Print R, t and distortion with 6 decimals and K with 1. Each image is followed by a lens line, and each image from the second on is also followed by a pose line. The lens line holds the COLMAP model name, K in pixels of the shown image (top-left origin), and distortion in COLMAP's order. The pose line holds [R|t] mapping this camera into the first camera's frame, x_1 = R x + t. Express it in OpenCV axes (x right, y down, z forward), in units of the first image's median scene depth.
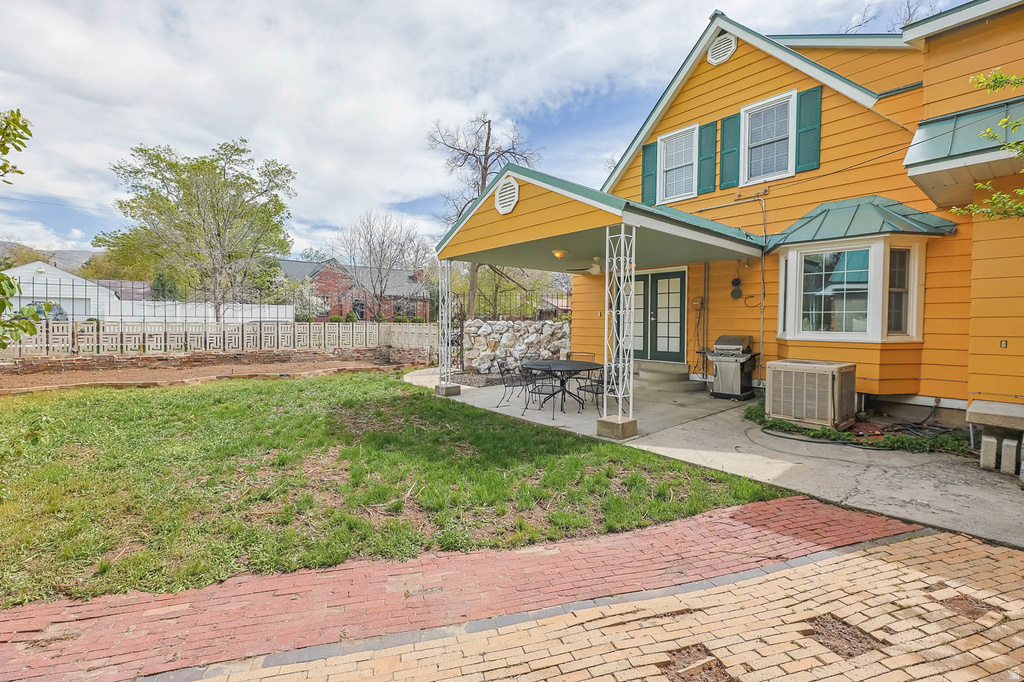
lens RADIAL K [[437.3, 0, 514.9], [0, 437.3, 335.7], [0, 0, 1]] dist [-0.001796, -0.000797]
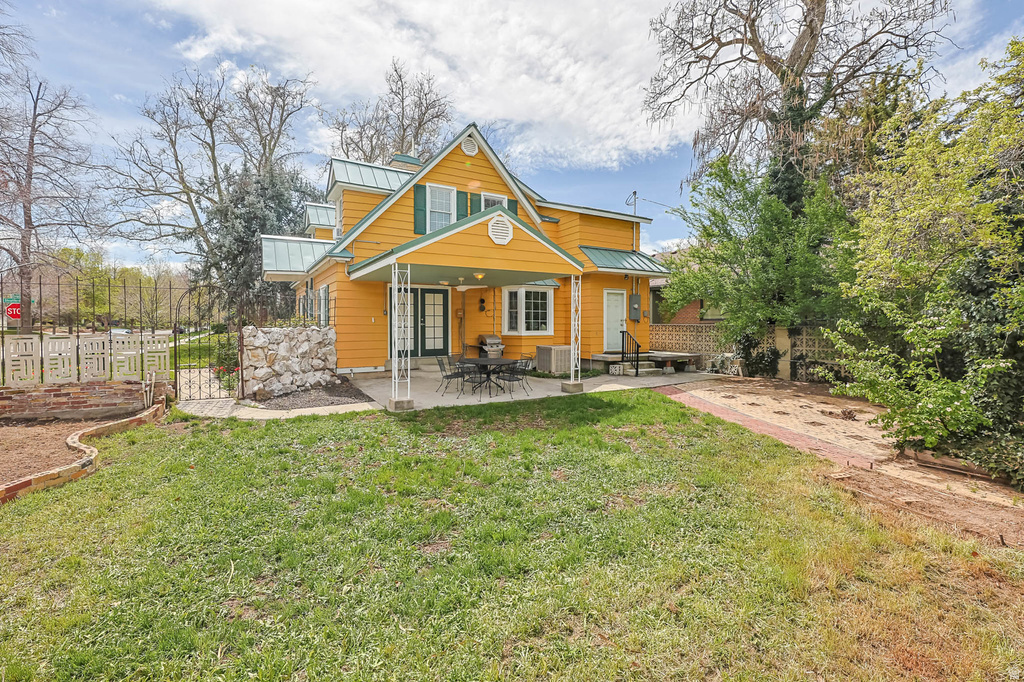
lens RADIAL K [[437.3, 0, 514.9], [0, 437.3, 335.7], [0, 0, 1]] dist [-0.001796, -0.000797]
pose [[0.172400, -0.037141, 0.984327, -0.907449], [0.031378, 0.998989, 0.032199, -0.038597], [-0.984527, 0.025335, 0.173391, 0.533501]]
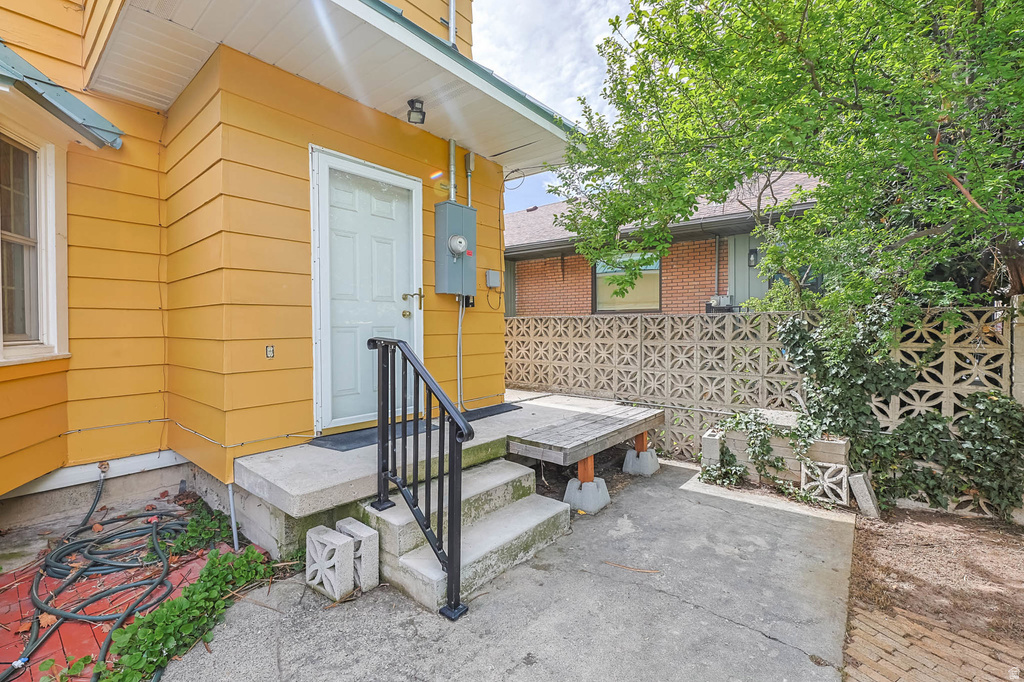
lens RADIAL K [[437.3, 0, 514.9], [0, 437.3, 335.7], [0, 0, 1]] dist [-0.001796, -0.000797]
pose [[-0.178842, -0.026198, 0.983529, 0.250677], [0.033144, 0.998918, 0.032635, -0.005264], [-0.983319, 0.038435, -0.177781, 0.404038]]
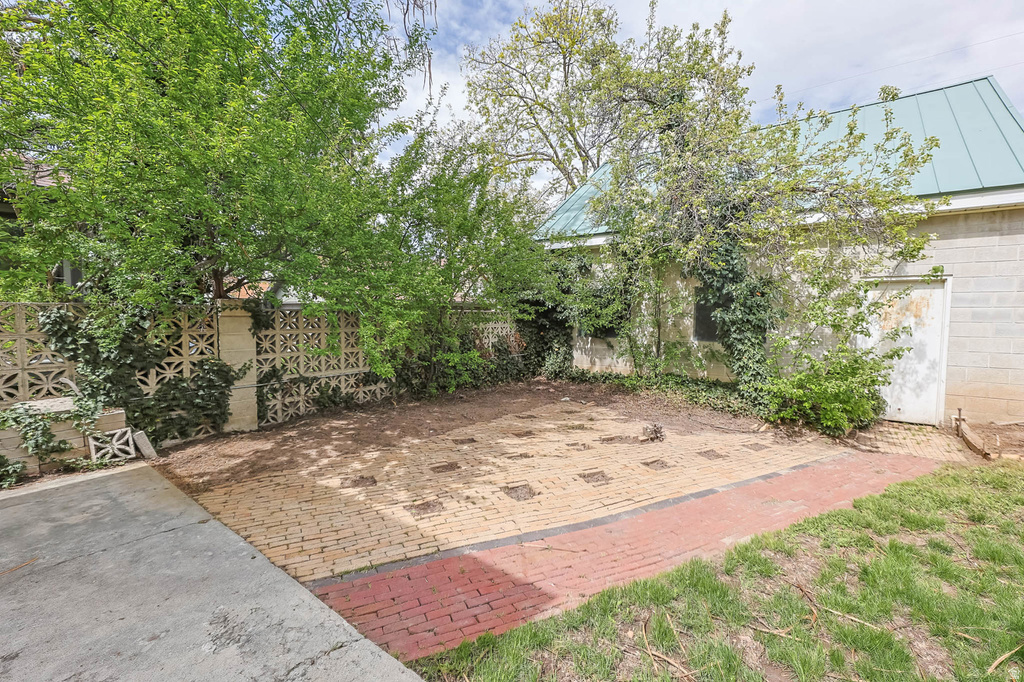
lens RADIAL K [[437.3, 0, 514.9], [0, 437.3, 335.7], [0, 0, 1]] dist [-0.001796, -0.000797]
pose [[-0.975747, -0.002579, -0.218887, 0.259304], [-0.020401, 0.996650, 0.079202, -0.017267], [0.217949, 0.081746, -0.972531, 0.590562]]
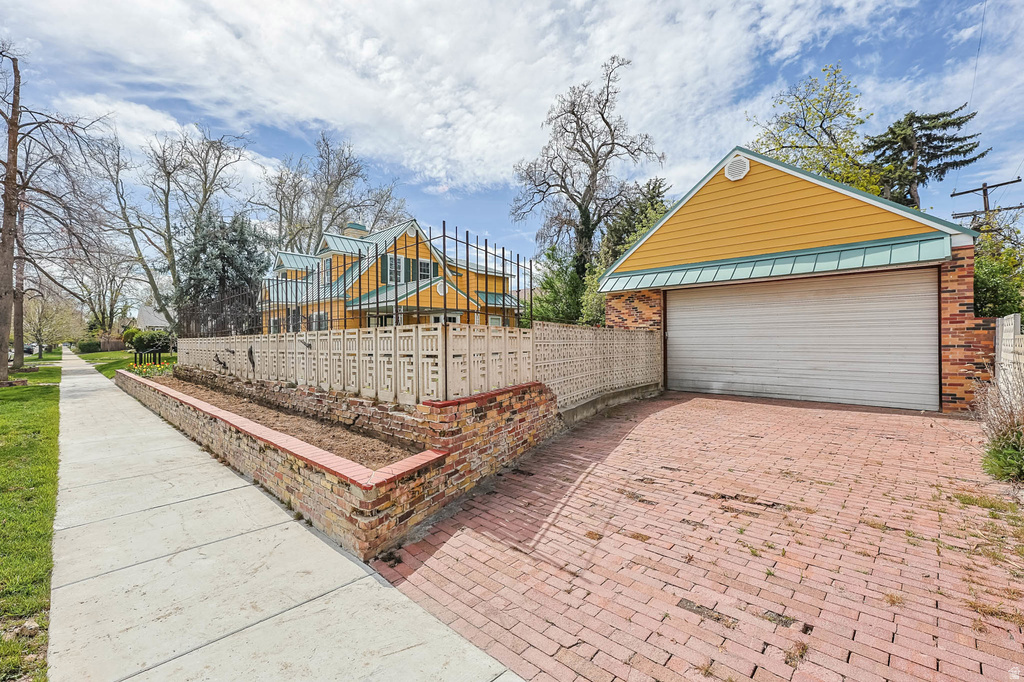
lens RADIAL K [[437.3, 0, 514.9], [0, 437.3, 335.7], [0, 0, 1]] dist [-0.001796, -0.000797]
pose [[-0.119036, -0.006750, 0.992867, -1.940255], [0.037689, 0.999225, 0.011312, -0.047143], [-0.992174, 0.038766, -0.118689, 0.650074]]
